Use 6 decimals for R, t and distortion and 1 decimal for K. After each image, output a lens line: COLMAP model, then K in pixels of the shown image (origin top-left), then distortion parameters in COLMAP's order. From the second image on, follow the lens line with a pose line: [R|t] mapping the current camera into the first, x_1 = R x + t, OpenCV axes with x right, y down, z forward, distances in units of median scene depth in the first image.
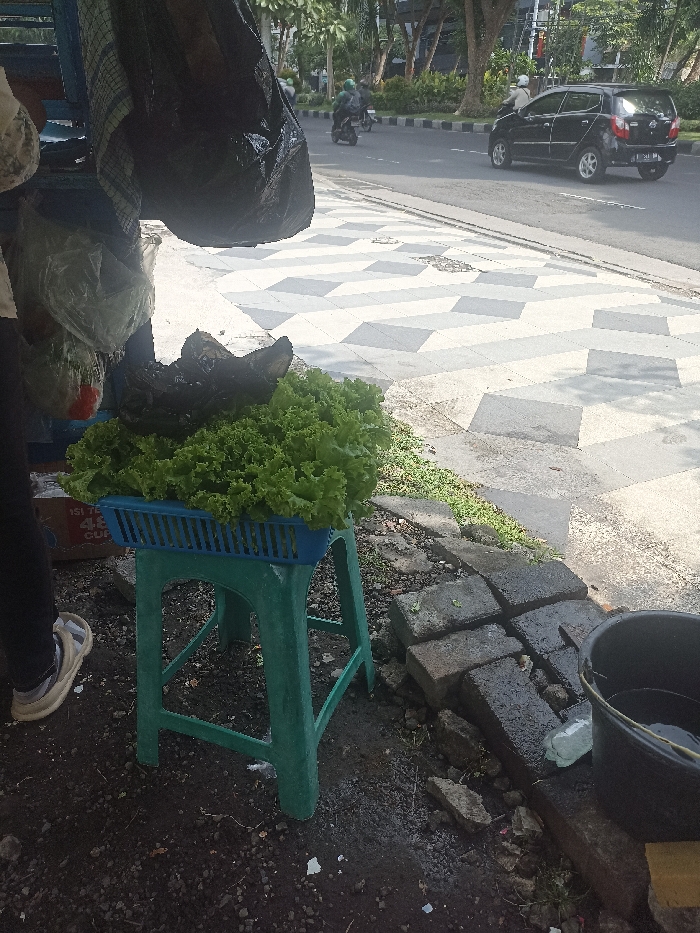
lens RADIAL K [[683.3, 0, 350.5], [0, 683.3, 465.3], [0, 0, 1]] dist [0.058835, -0.054374]
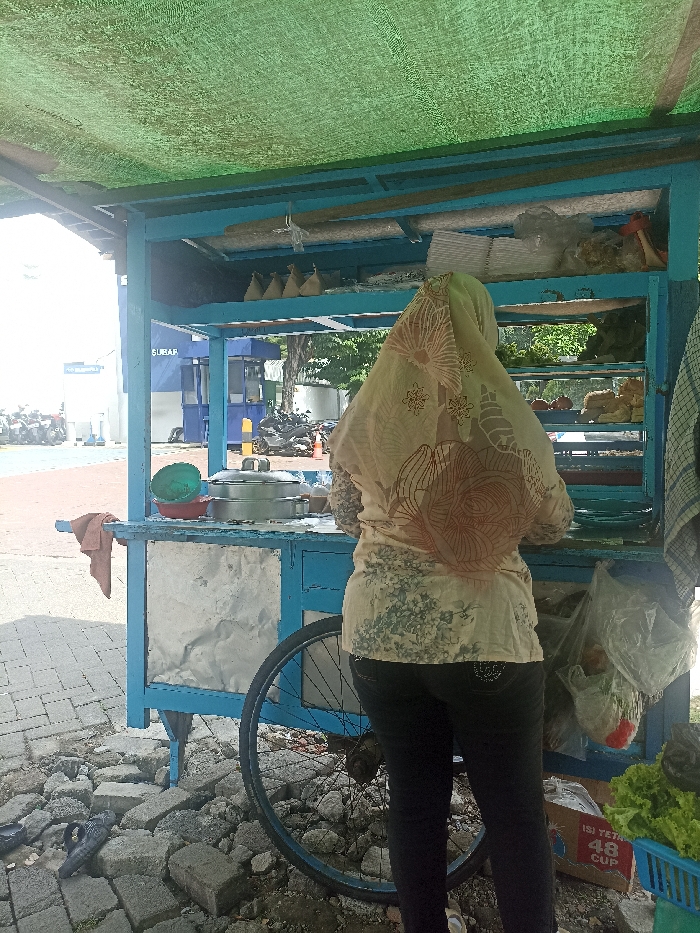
lens RADIAL K [[683.3, 0, 349.5], [0, 683.3, 462.2], [0, 0, 1]] dist [0.058835, -0.054374]
pose [[0.761560, 0.013987, -0.647943, 0.009717], [-0.276149, 0.911471, -0.304896, -0.028981], [0.586317, 0.411125, 0.698003, -0.268074]]
